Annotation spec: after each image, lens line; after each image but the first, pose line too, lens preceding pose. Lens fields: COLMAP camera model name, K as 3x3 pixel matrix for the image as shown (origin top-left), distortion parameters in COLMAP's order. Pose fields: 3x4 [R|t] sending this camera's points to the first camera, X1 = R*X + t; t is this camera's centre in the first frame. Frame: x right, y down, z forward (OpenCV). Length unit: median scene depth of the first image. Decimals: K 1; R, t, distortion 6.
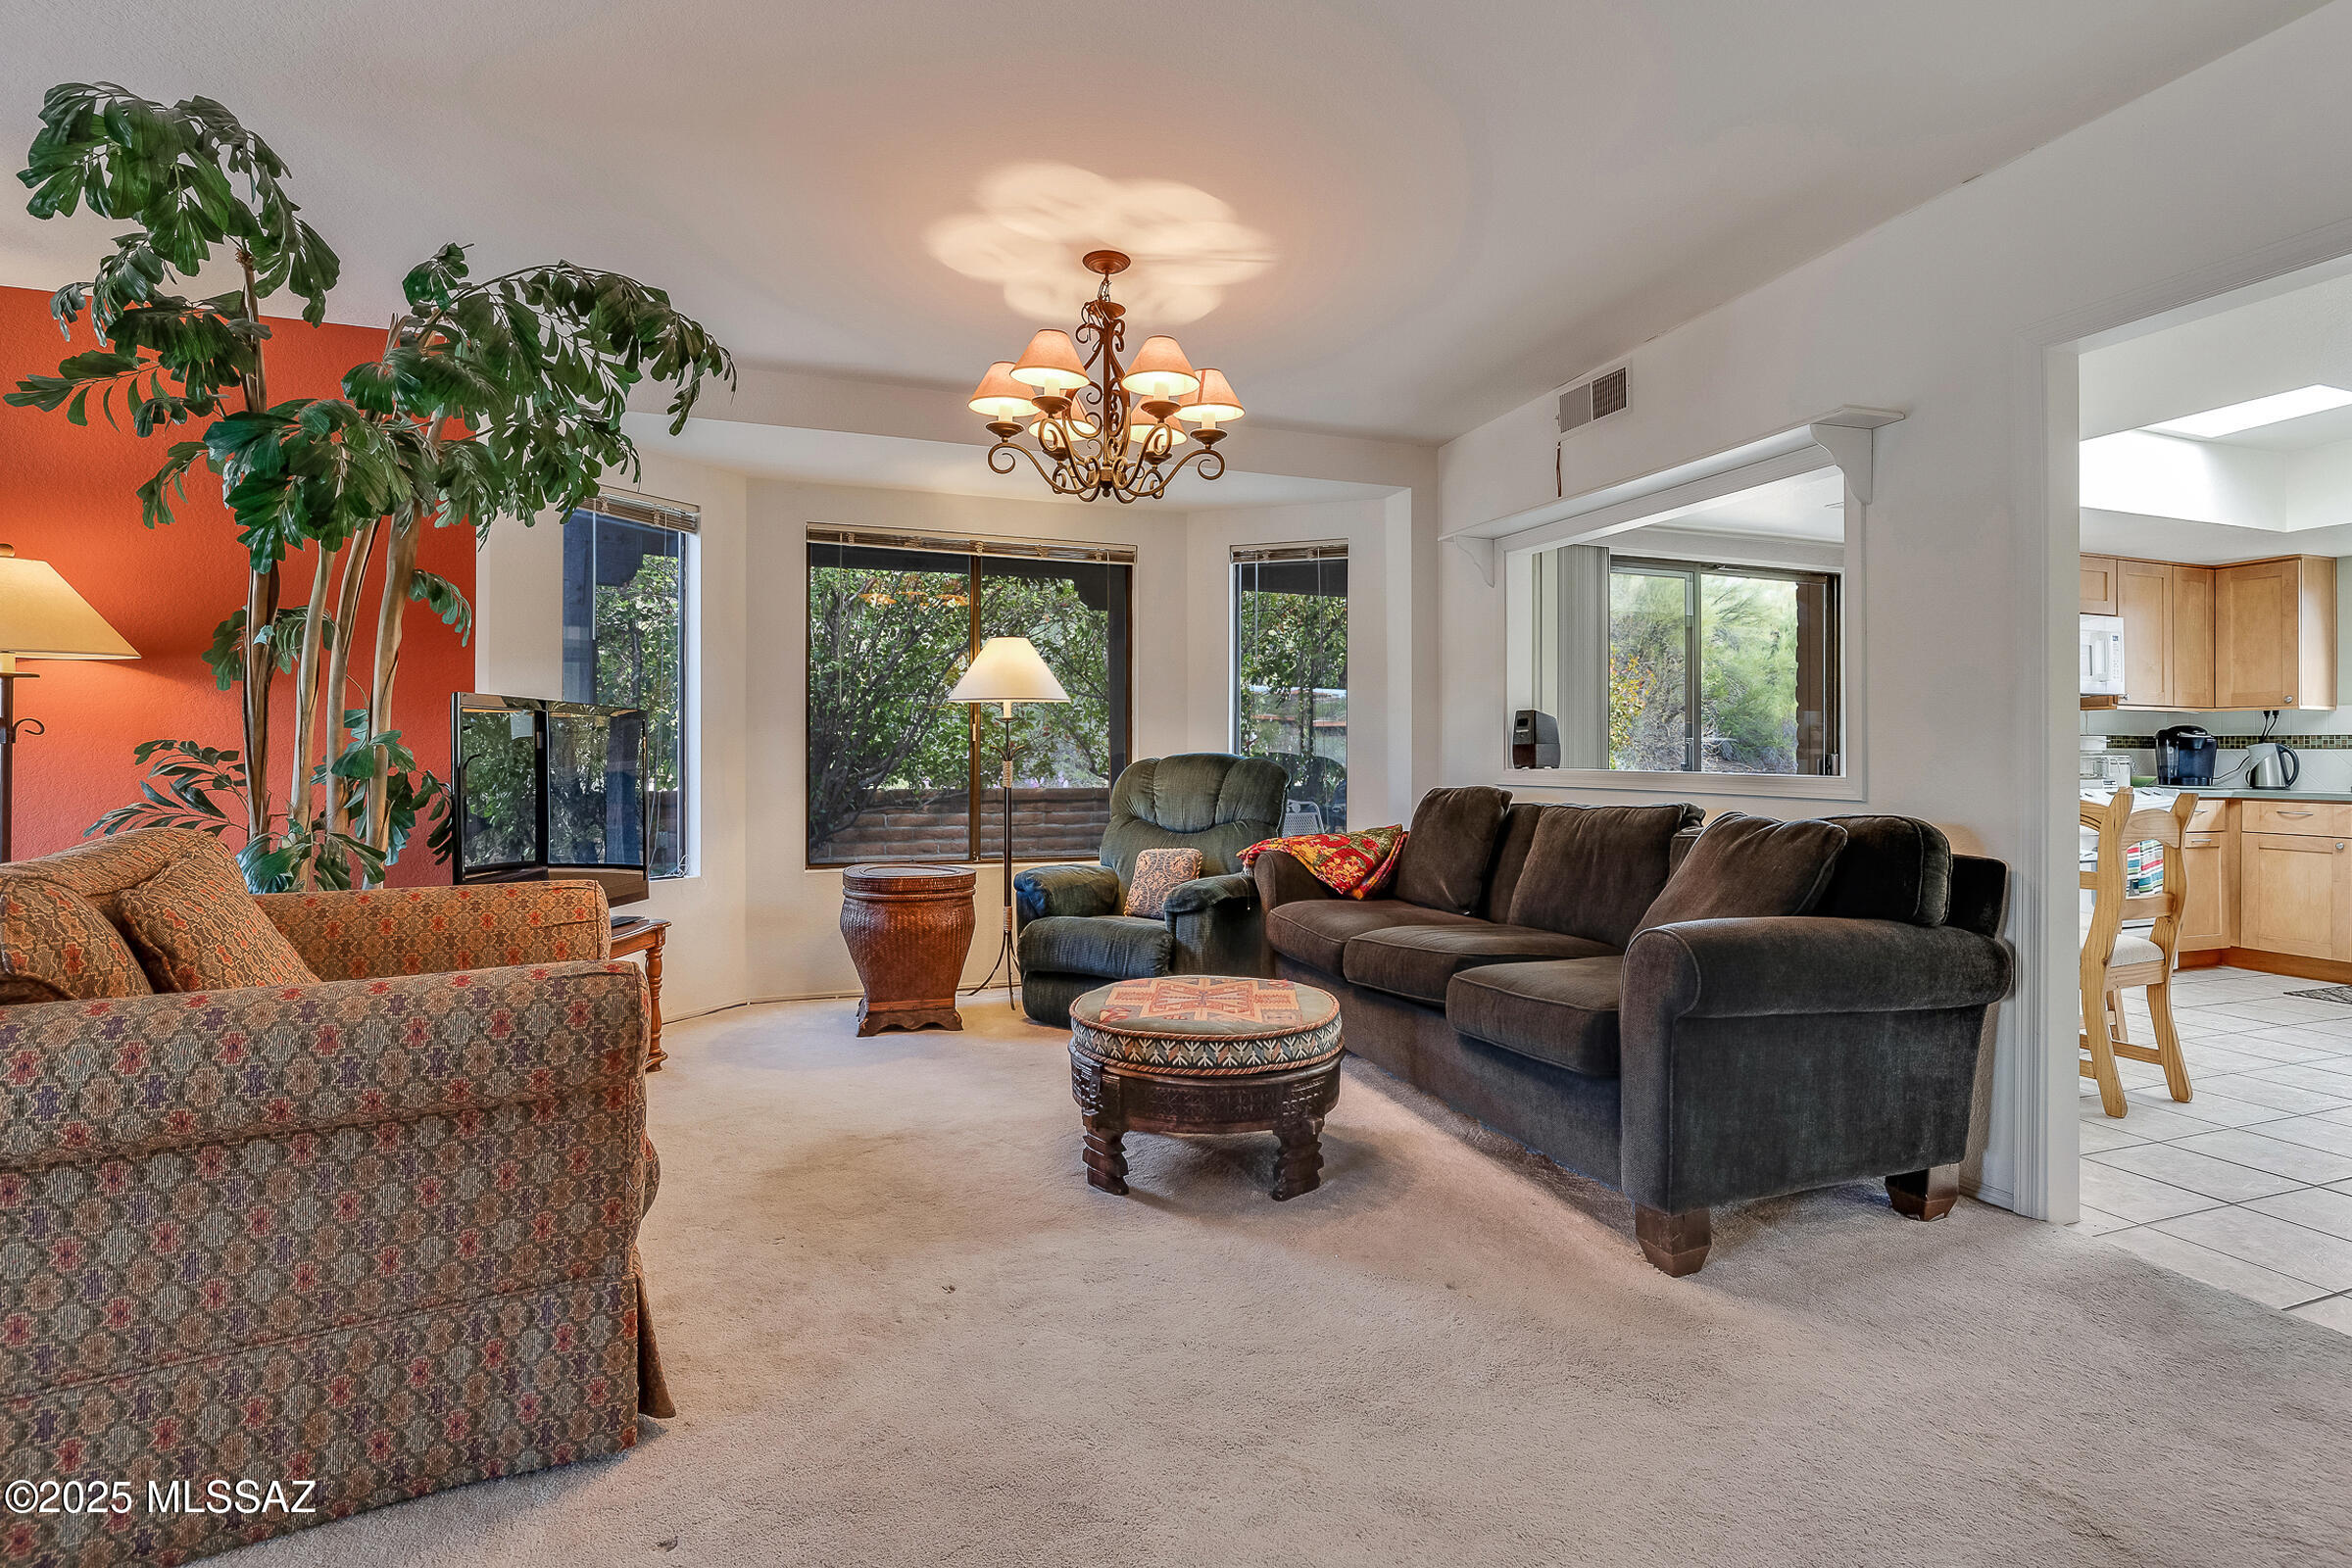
lens RADIAL K [[1141.7, 0, 1188.5], [0, 1141.7, 746.1], [0, 0, 1]] dist [-0.002762, 0.004178]
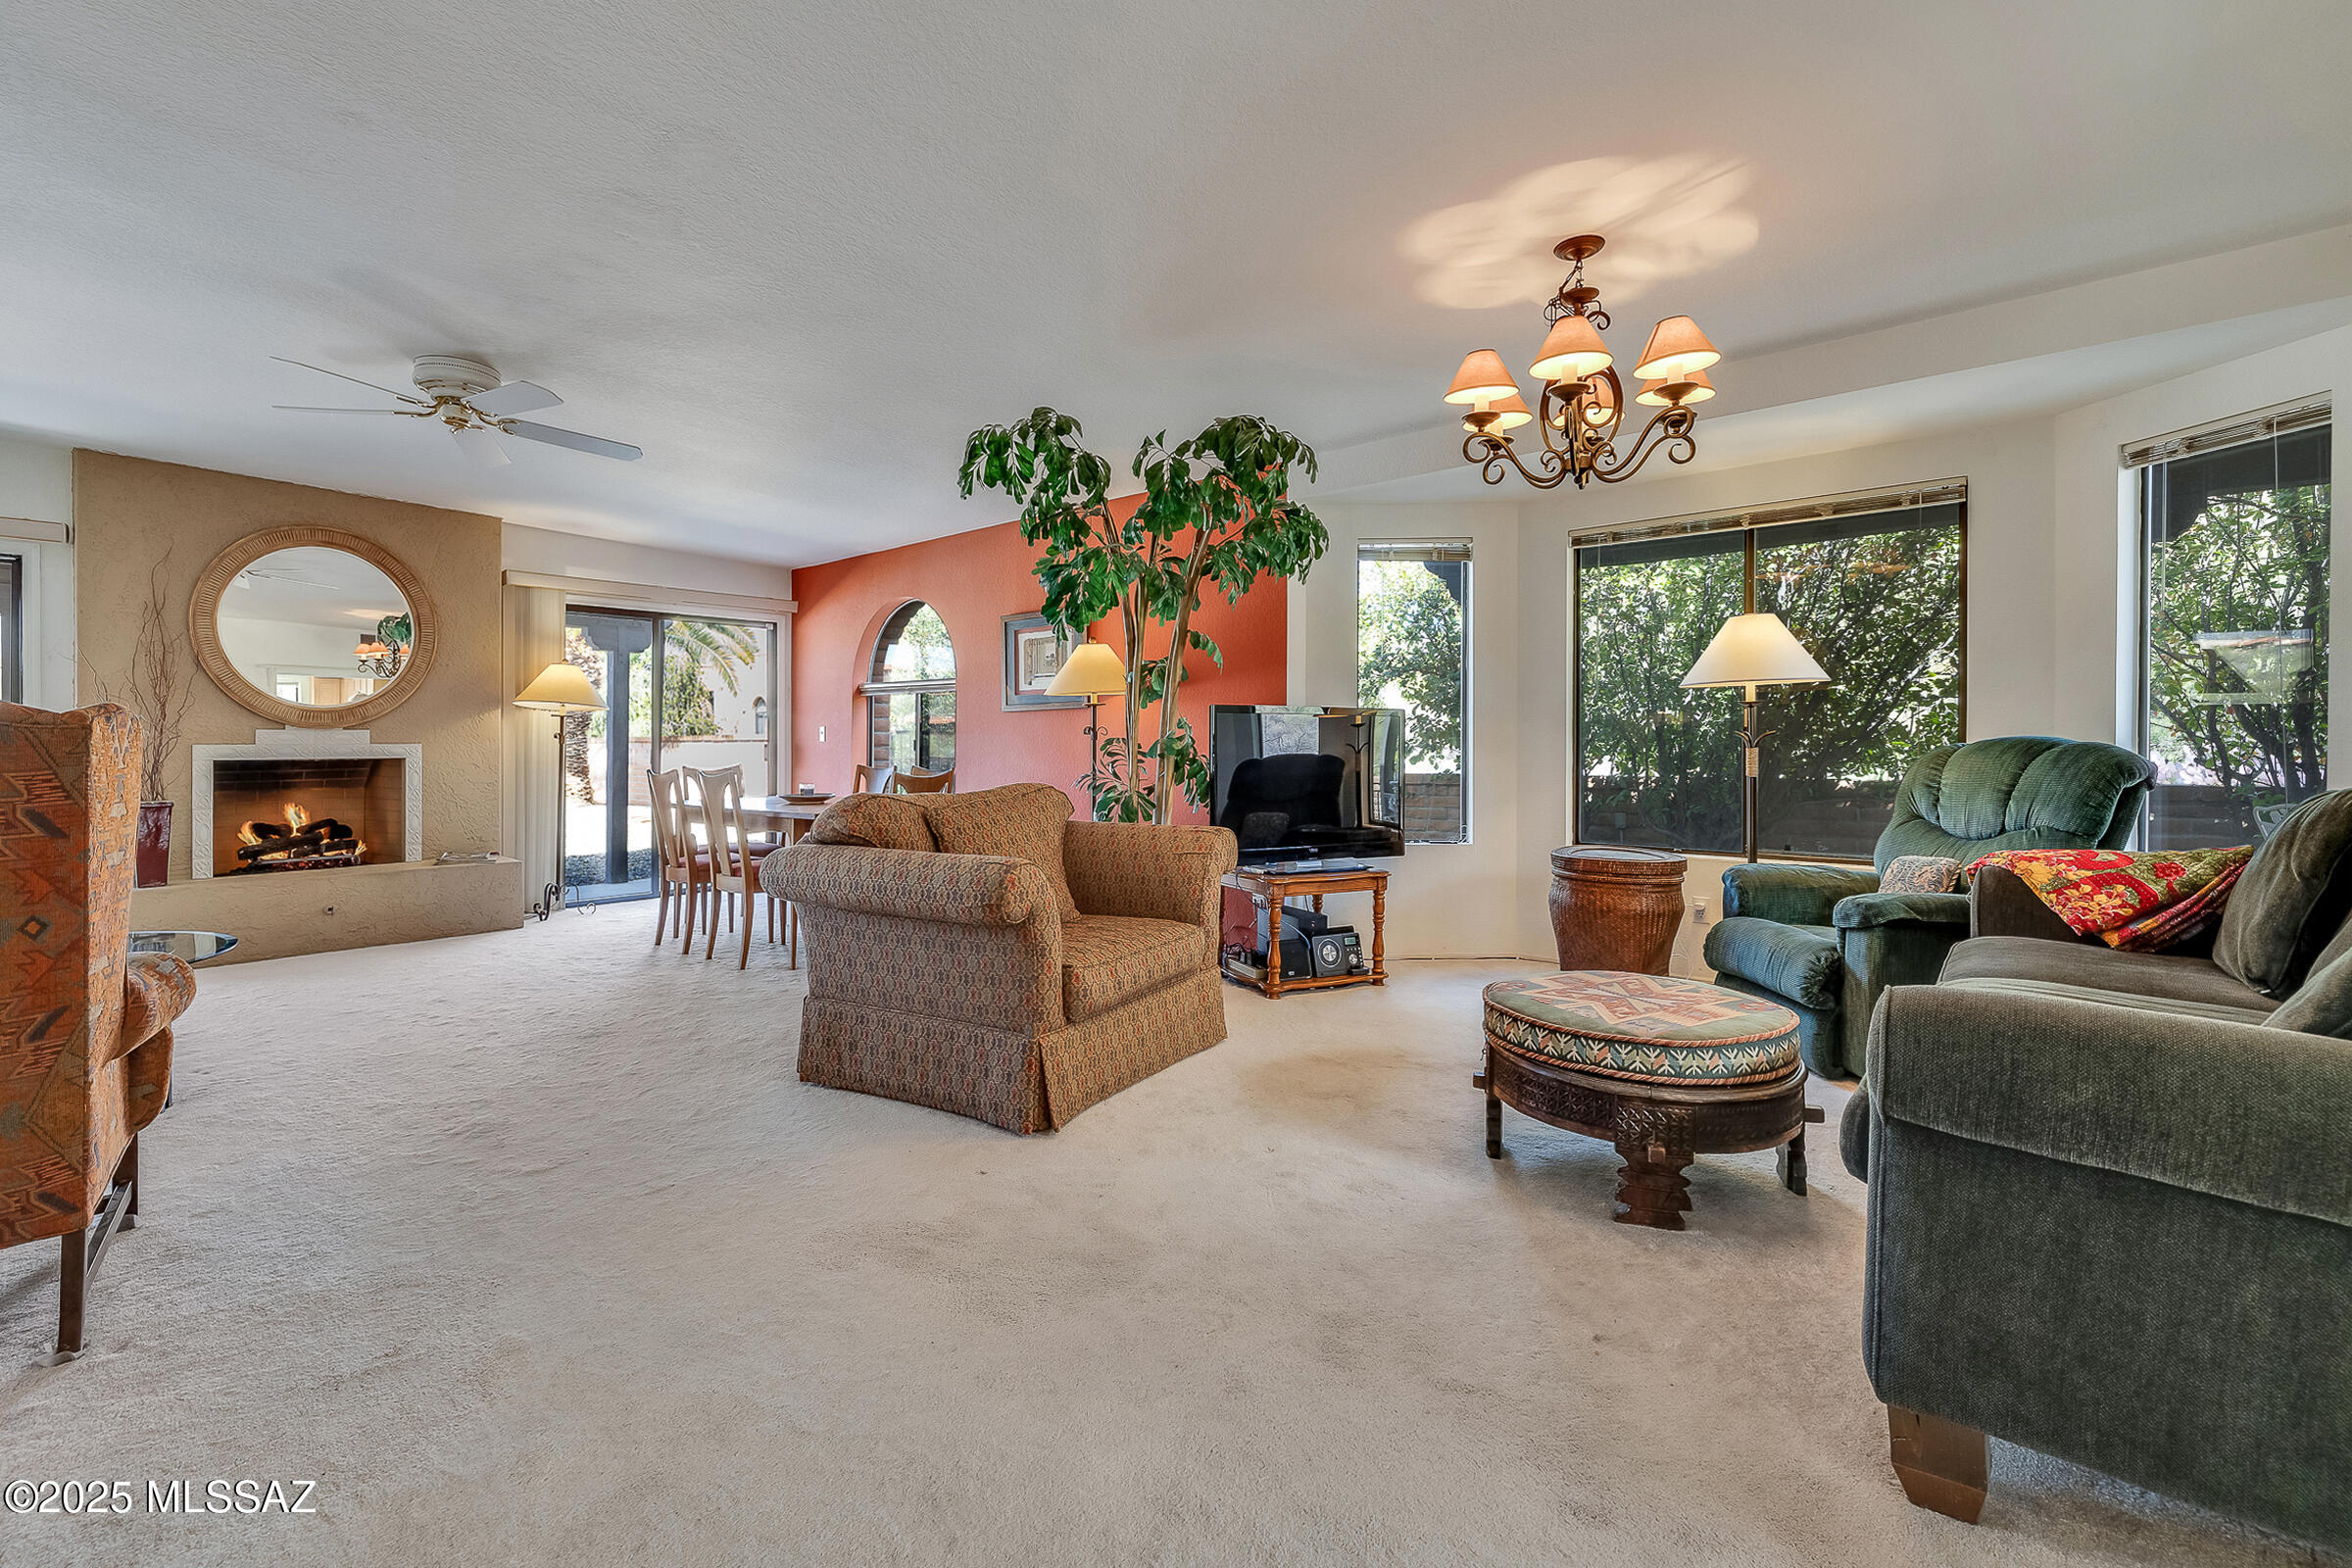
lens RADIAL K [[1141.7, 0, 1146.8], [0, 1141.7, 728.3], [0, 0, 1]] dist [-0.002762, 0.004178]
pose [[0.418602, -0.018929, -0.907972, 0.668657], [0.010314, 0.999817, -0.016089, 0.009690], [0.908111, -0.002630, 0.418721, 0.233872]]
